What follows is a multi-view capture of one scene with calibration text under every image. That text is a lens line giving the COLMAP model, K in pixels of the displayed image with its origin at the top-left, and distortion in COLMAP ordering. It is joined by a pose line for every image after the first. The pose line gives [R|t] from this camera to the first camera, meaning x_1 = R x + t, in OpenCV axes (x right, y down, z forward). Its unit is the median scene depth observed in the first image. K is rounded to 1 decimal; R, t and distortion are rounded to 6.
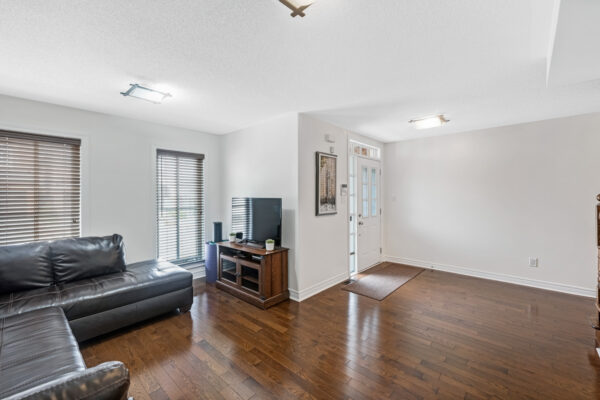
lens RADIAL K [[251.5, 0, 299.7], [0, 251.5, 198.3], [0, 0, 1]] dist [-0.002833, 0.000575]
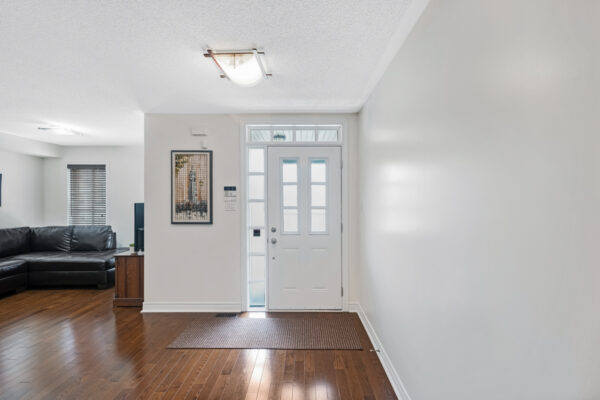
lens RADIAL K [[251.5, 0, 301.3], [0, 251.5, 201.3], [0, 0, 1]] dist [-0.002833, 0.000575]
pose [[0.668718, 0.012834, -0.743405, 0.970373], [-0.010691, 0.999914, 0.007646, -0.020200], [0.743439, 0.002835, 0.668797, 0.714782]]
